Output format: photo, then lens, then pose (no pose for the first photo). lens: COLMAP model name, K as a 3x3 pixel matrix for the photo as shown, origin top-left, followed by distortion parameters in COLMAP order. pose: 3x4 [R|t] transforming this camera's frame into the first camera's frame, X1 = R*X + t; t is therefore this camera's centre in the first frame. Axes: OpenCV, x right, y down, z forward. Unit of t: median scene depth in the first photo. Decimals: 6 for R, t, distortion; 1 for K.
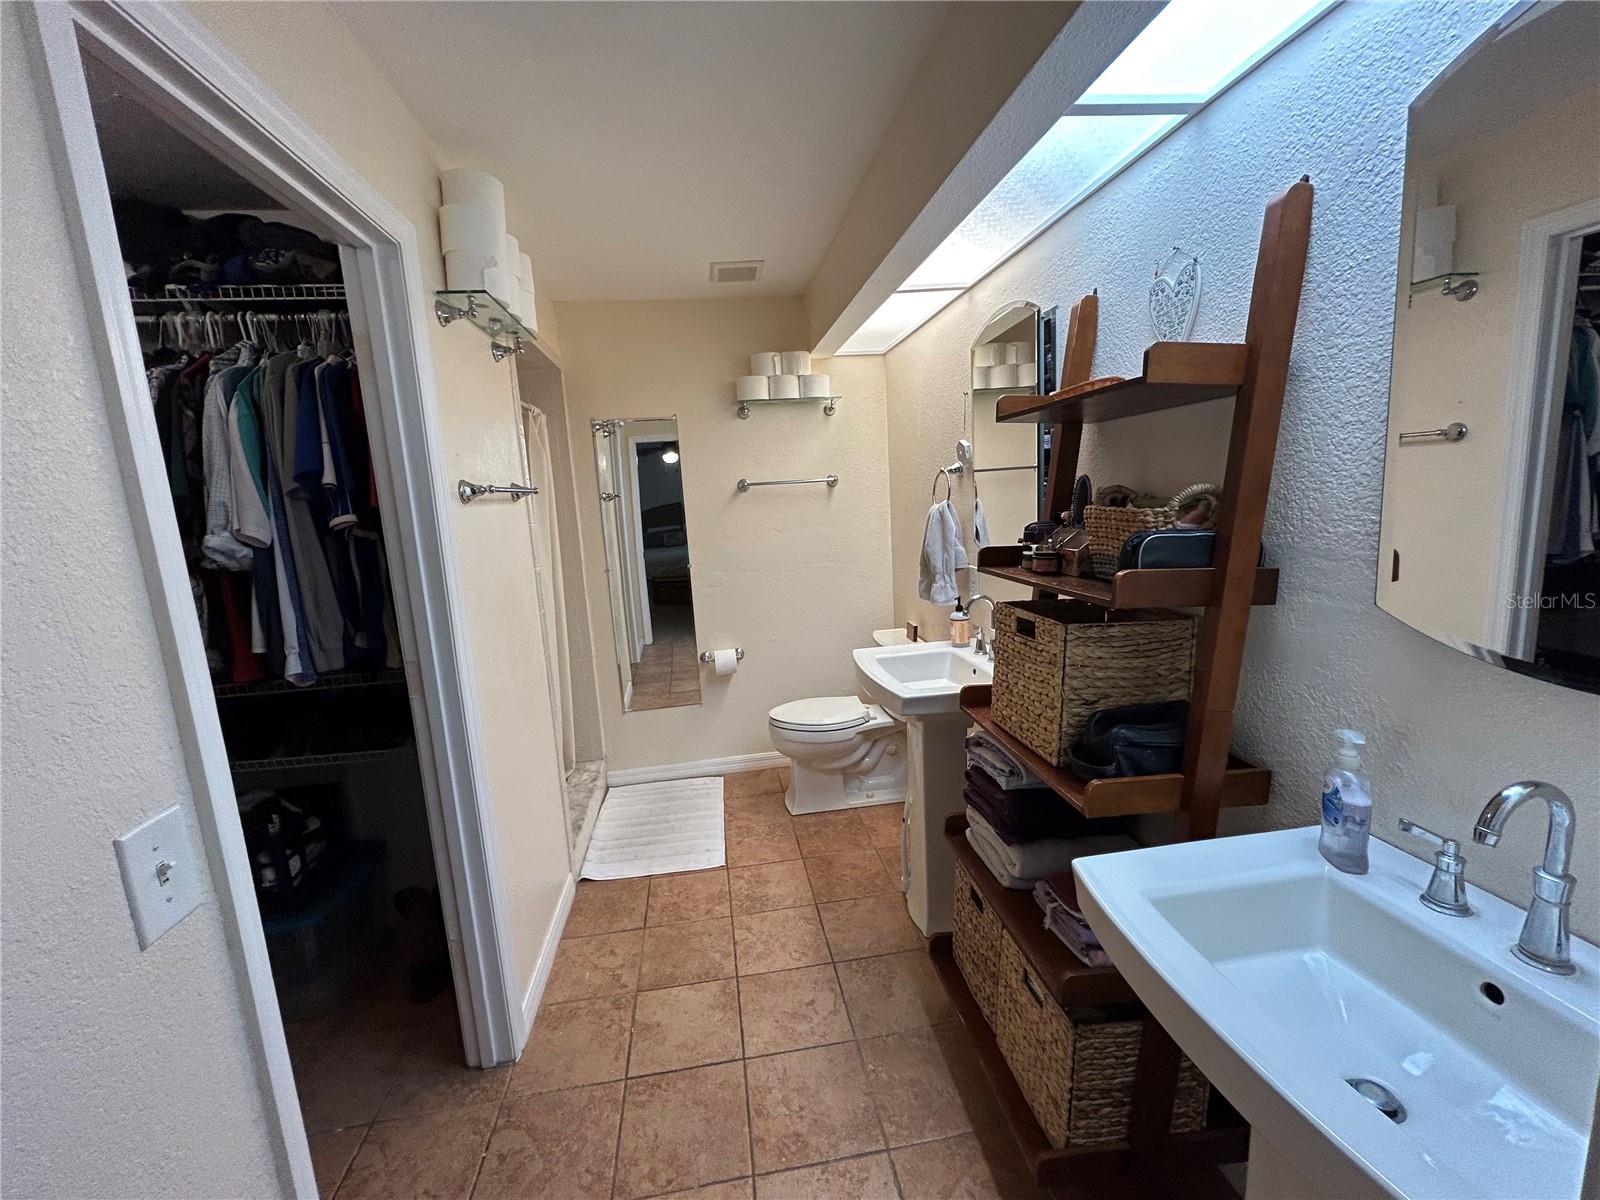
lens RADIAL K [[653.0, 0, 797.9], [0, 653.0, 597.4], [0, 0, 1]] dist [-0.003967, 0.001843]
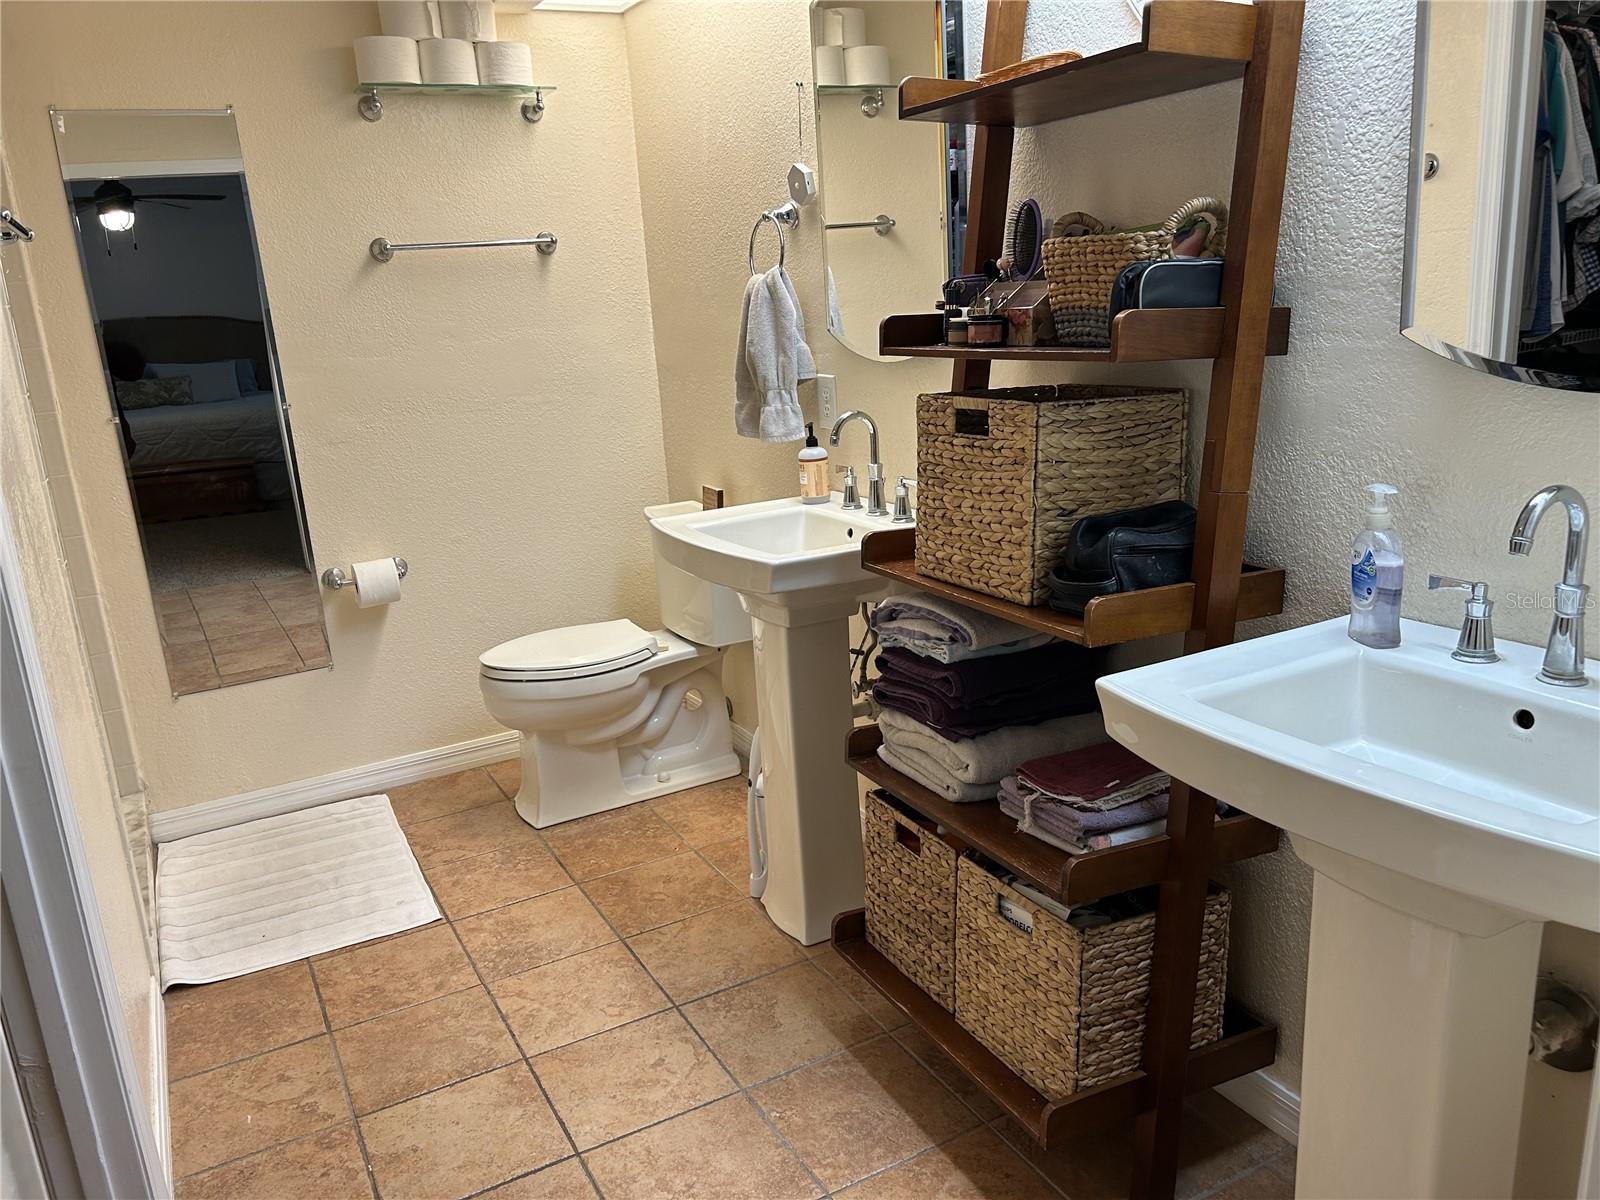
lens RADIAL K [[1206.3, 0, 802.9], [0, 1206.3, 603.7], [0, 0, 1]] dist [0.057643, -0.067457]
pose [[0.939384, -0.090520, 0.330703, -0.227568], [0.063883, 0.993839, 0.090569, 0.095276], [-0.336864, -0.063952, 0.939379, -0.141685]]
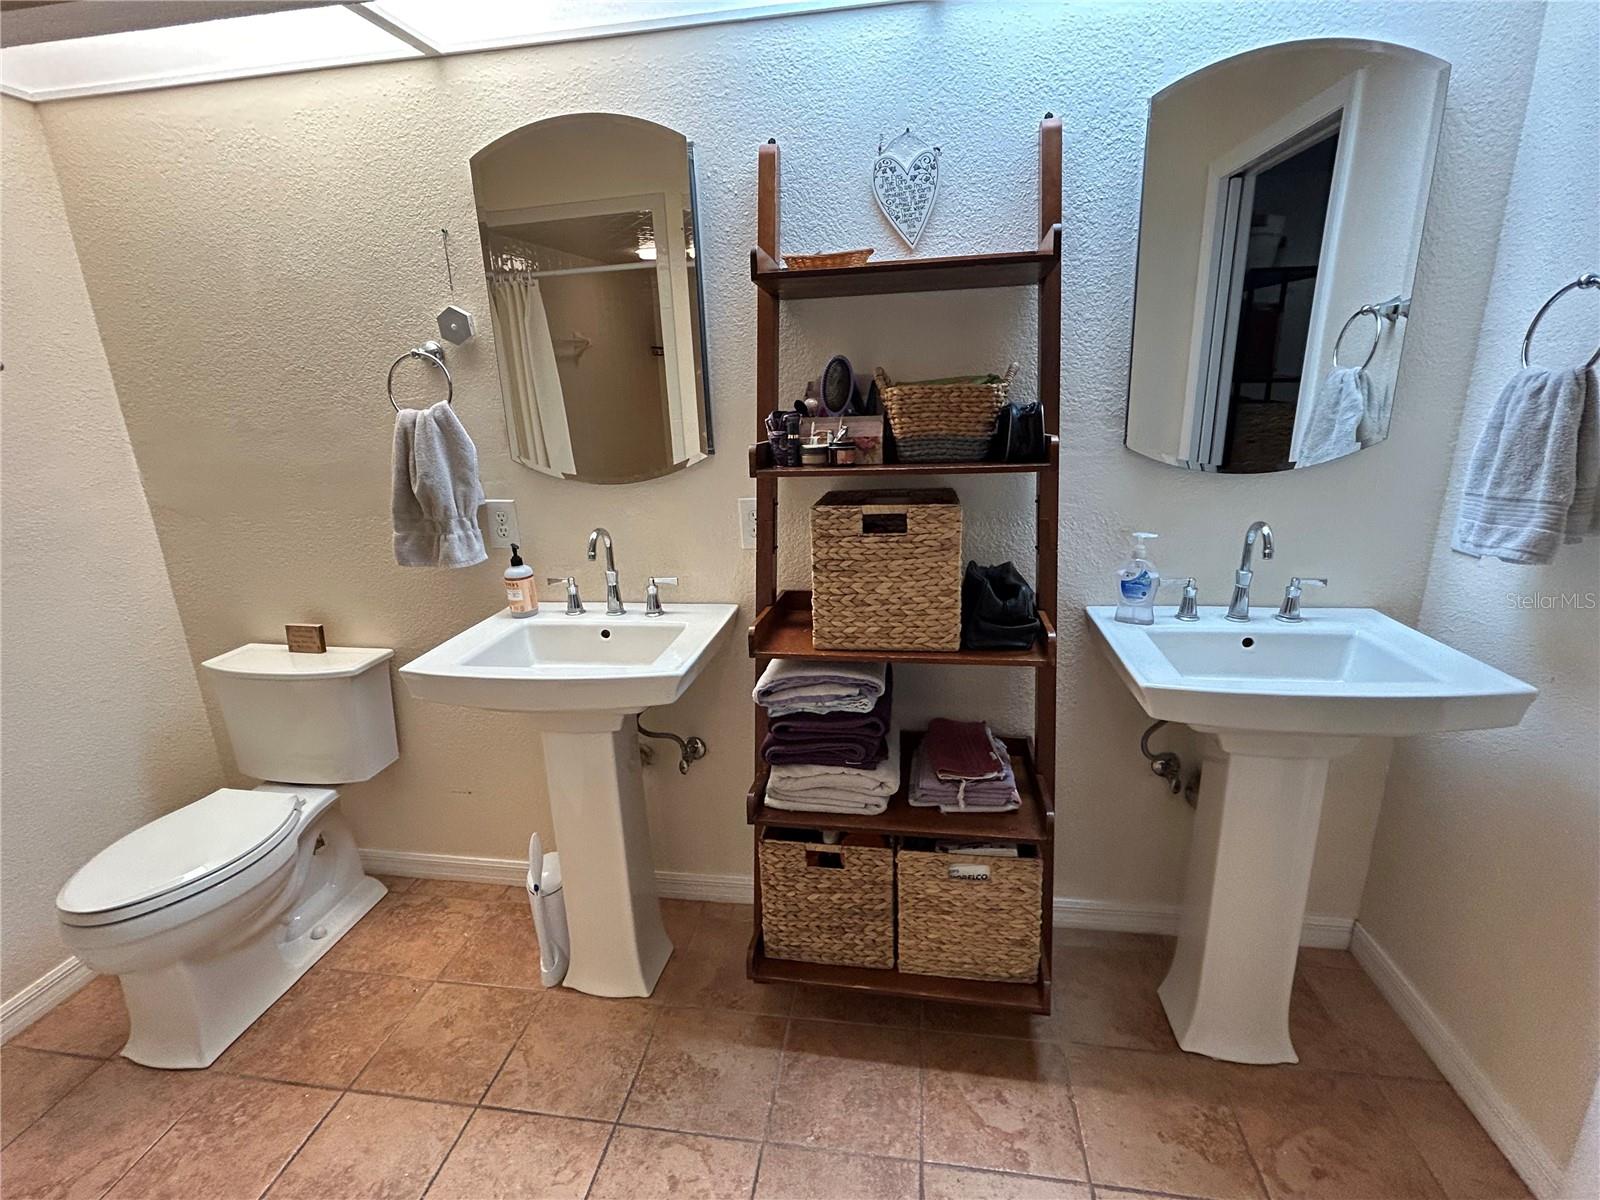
lens RADIAL K [[754.6, 0, 793.6], [0, 754.6, 597.4], [0, 0, 1]] dist [-0.002330, 0.000931]
pose [[0.301853, -0.222213, 0.927095, -0.578442], [0.171182, 0.969285, 0.176590, -0.051137], [-0.937860, 0.105398, 0.330621, 0.674221]]
